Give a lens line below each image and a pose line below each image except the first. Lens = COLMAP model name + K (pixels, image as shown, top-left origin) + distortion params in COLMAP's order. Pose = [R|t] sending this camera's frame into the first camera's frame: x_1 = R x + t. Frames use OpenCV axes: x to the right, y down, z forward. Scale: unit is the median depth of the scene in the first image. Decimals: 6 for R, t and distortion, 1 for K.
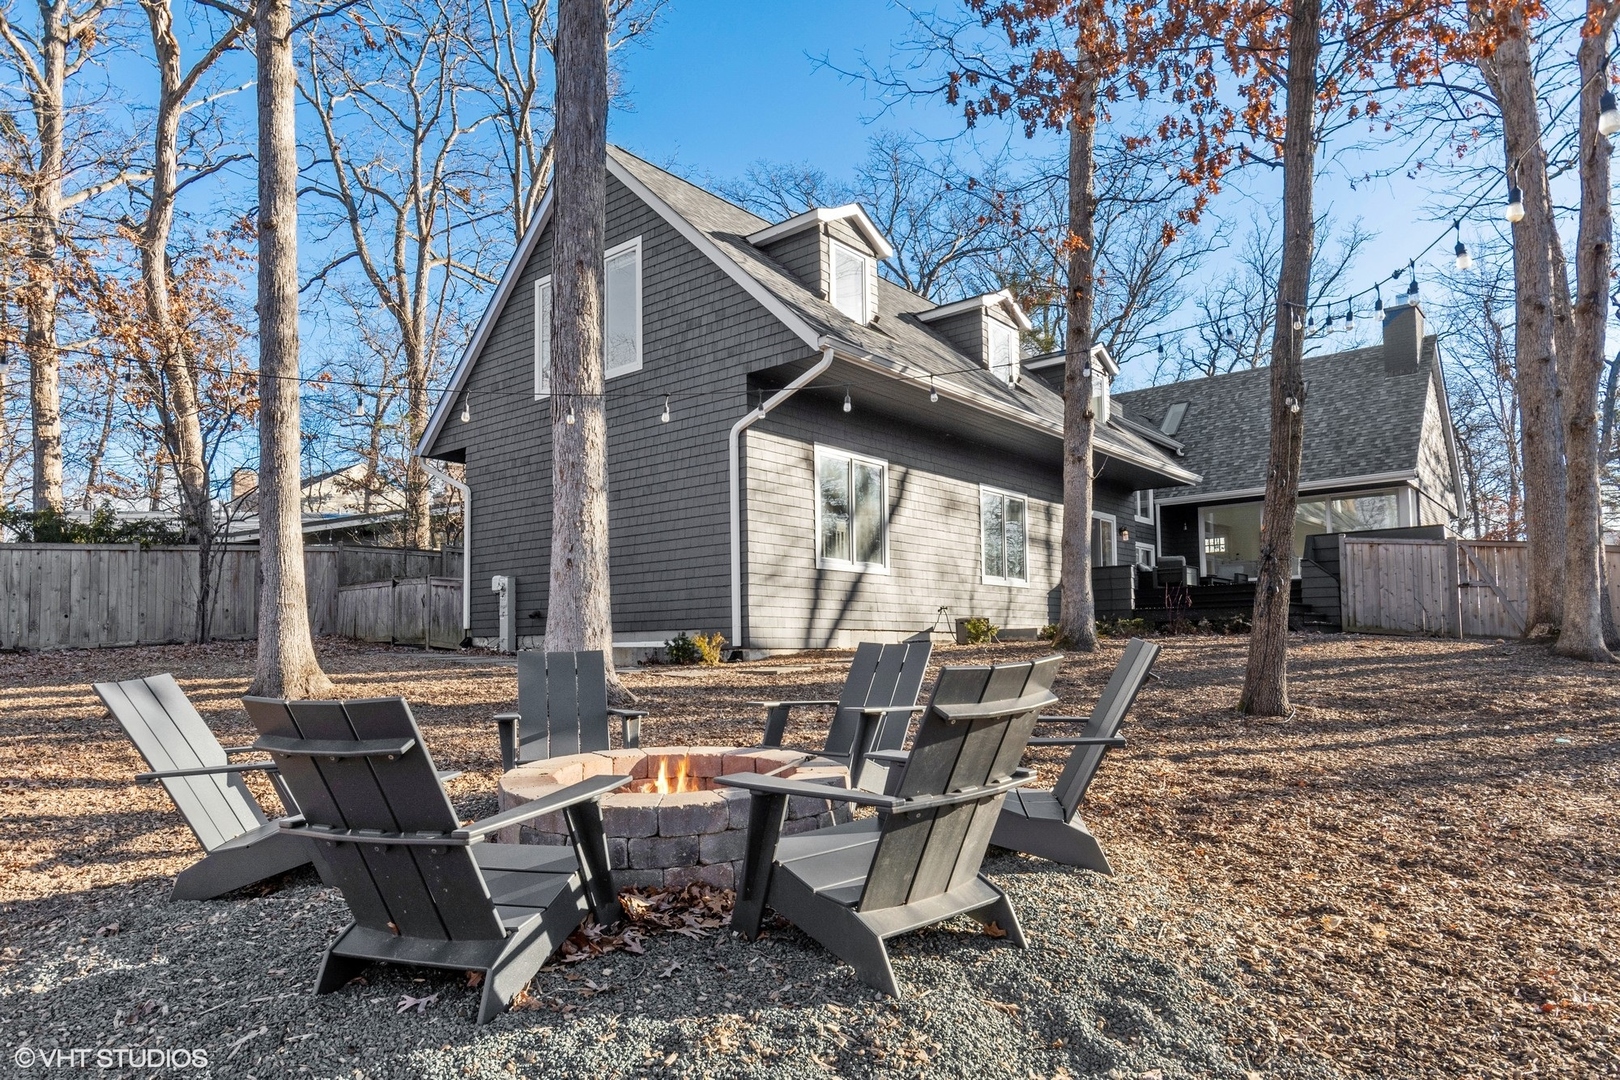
lens RADIAL K [[1010.8, 0, 806.2], [0, 1010.8, 581.1], [0, 0, 1]] dist [0.006100, 0.003880]
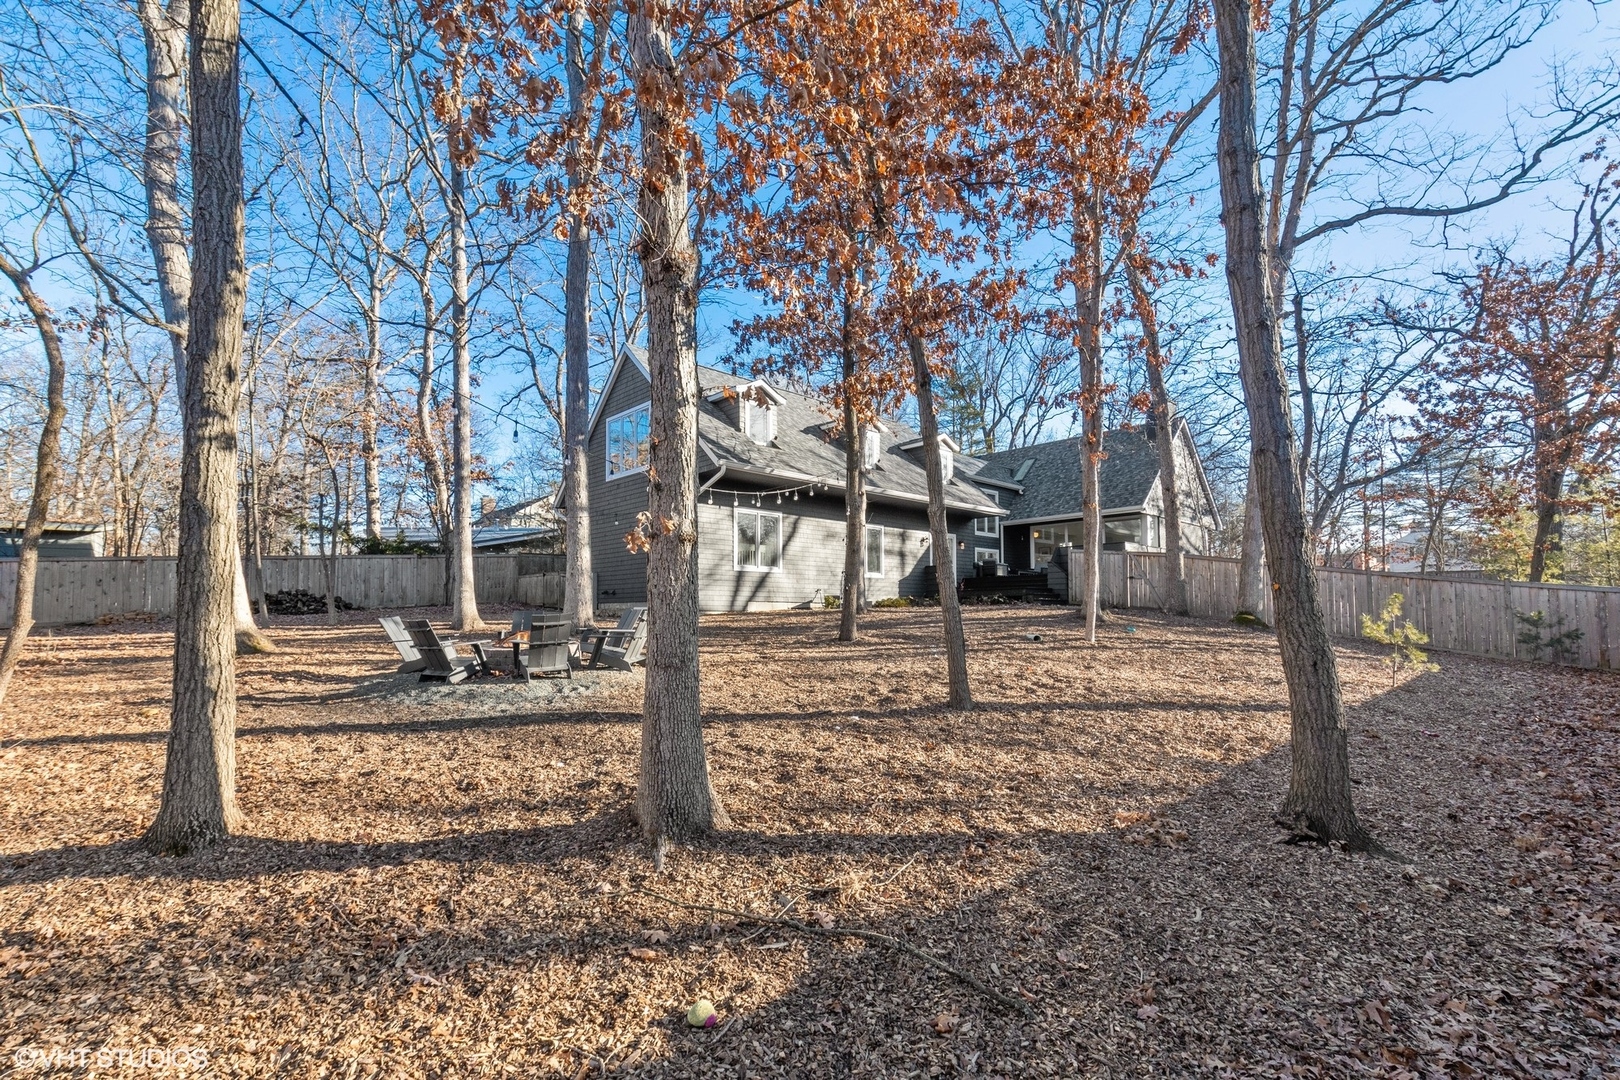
lens RADIAL K [[728.8, 0, 806.2], [0, 728.8, 576.8], [0, 0, 1]] dist [0.000240, 0.000784]
pose [[0.993961, 0.003464, -0.109677, 0.241795], [-0.001298, 0.999803, 0.019814, -0.022892], [0.109724, -0.019552, 0.993770, -0.312228]]
